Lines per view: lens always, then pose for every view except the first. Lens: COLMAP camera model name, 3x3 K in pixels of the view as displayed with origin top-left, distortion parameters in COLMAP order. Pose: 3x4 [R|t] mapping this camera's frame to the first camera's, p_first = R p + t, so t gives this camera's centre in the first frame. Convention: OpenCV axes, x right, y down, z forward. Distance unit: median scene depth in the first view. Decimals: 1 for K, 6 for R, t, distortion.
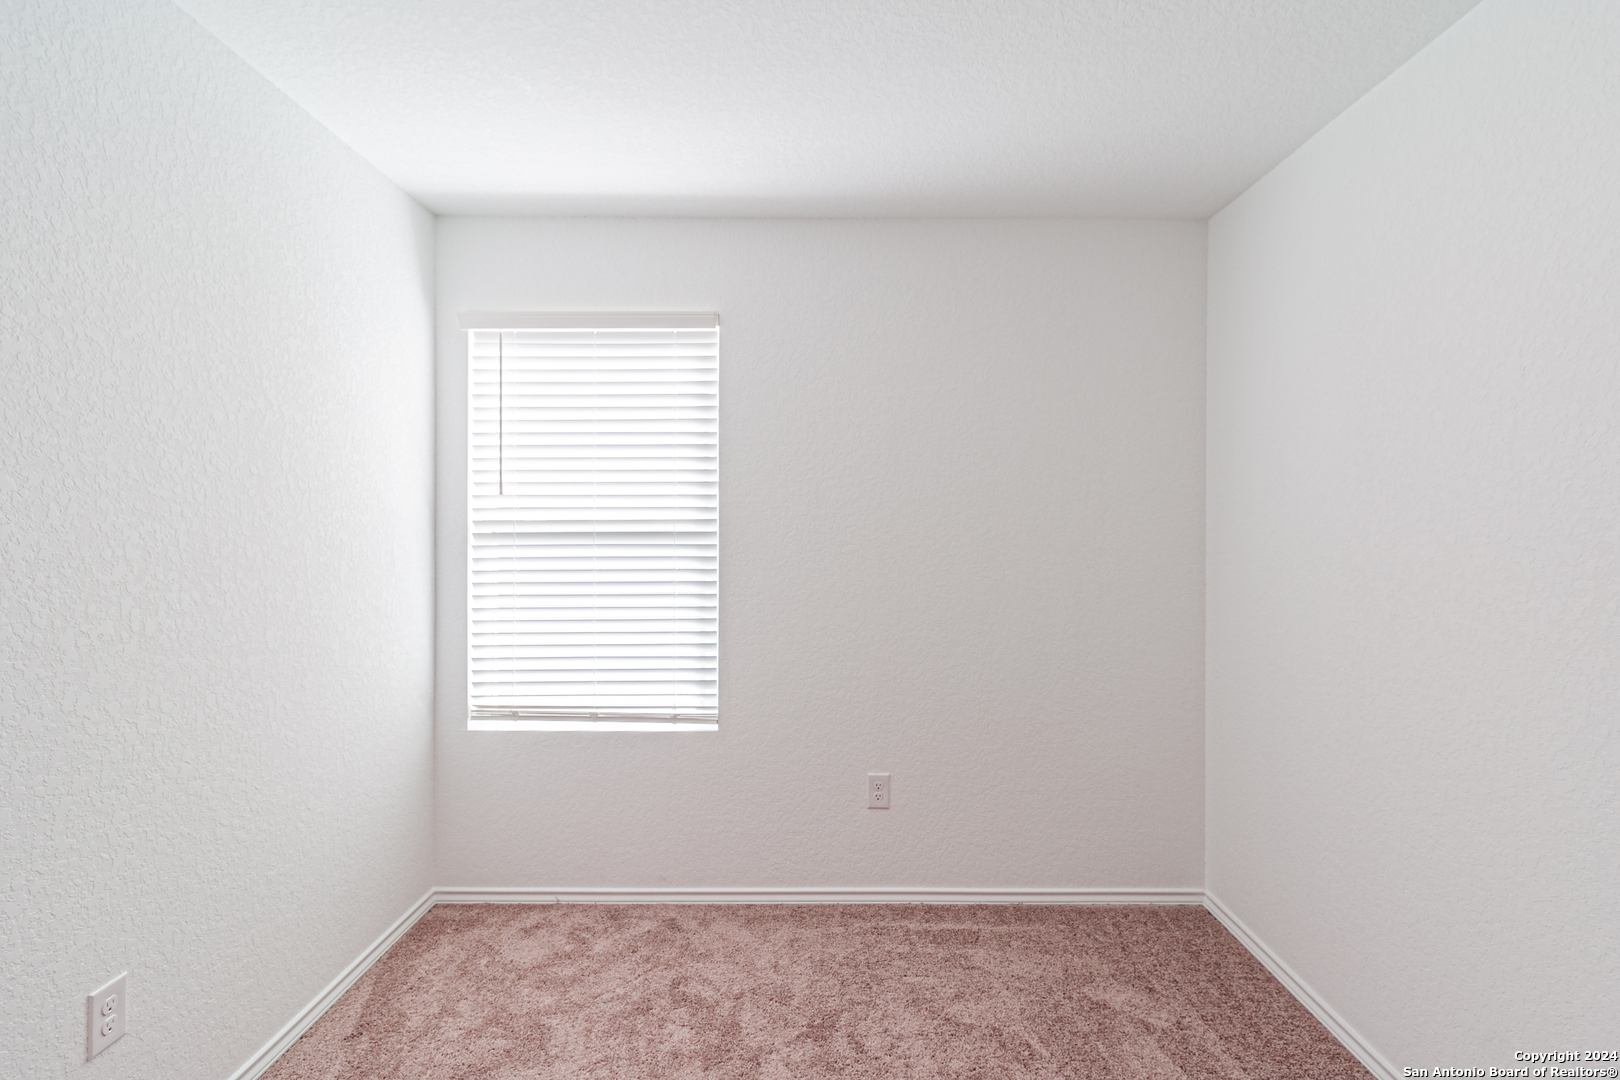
lens RADIAL K [[776.8, 0, 815.8], [0, 776.8, 524.4], [0, 0, 1]] dist [0.005180, 0.000634]
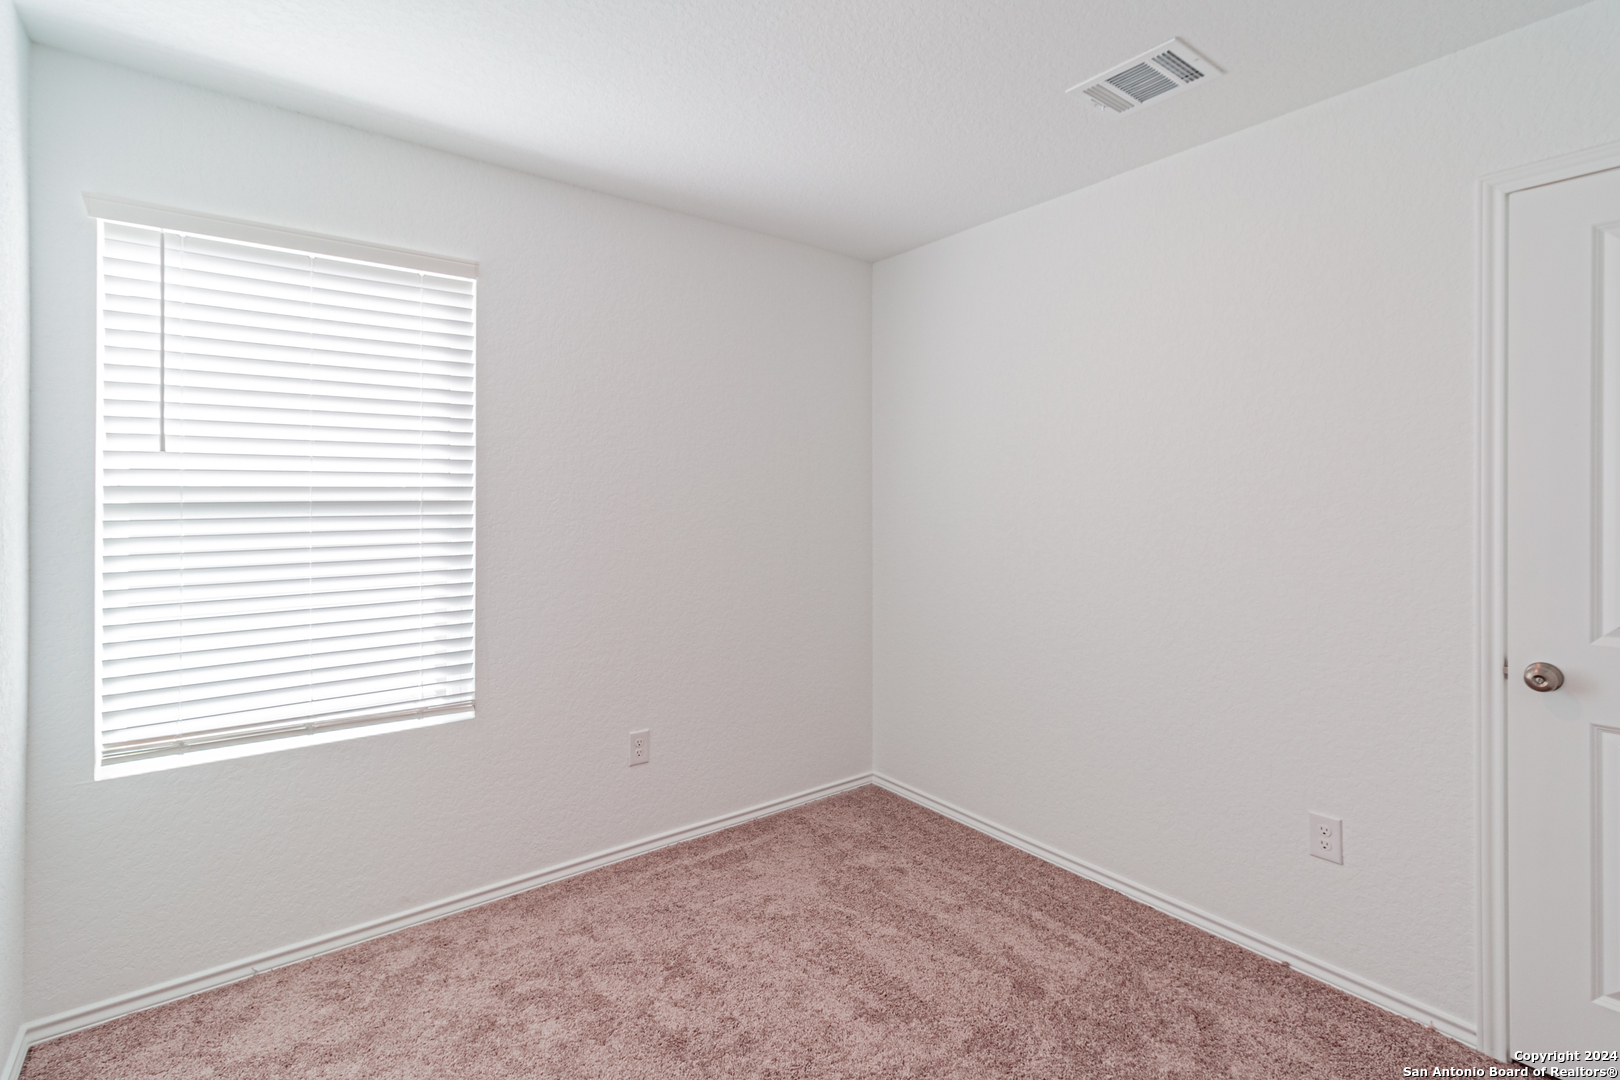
lens RADIAL K [[760.0, 0, 807.4], [0, 760.0, 487.6], [0, 0, 1]] dist [0.004892, 0.000477]
pose [[0.790199, 0.006715, 0.612813, -0.370801], [-0.002274, 0.999965, -0.008024, 0.000469], [-0.612846, 0.004947, 0.790187, 0.049413]]
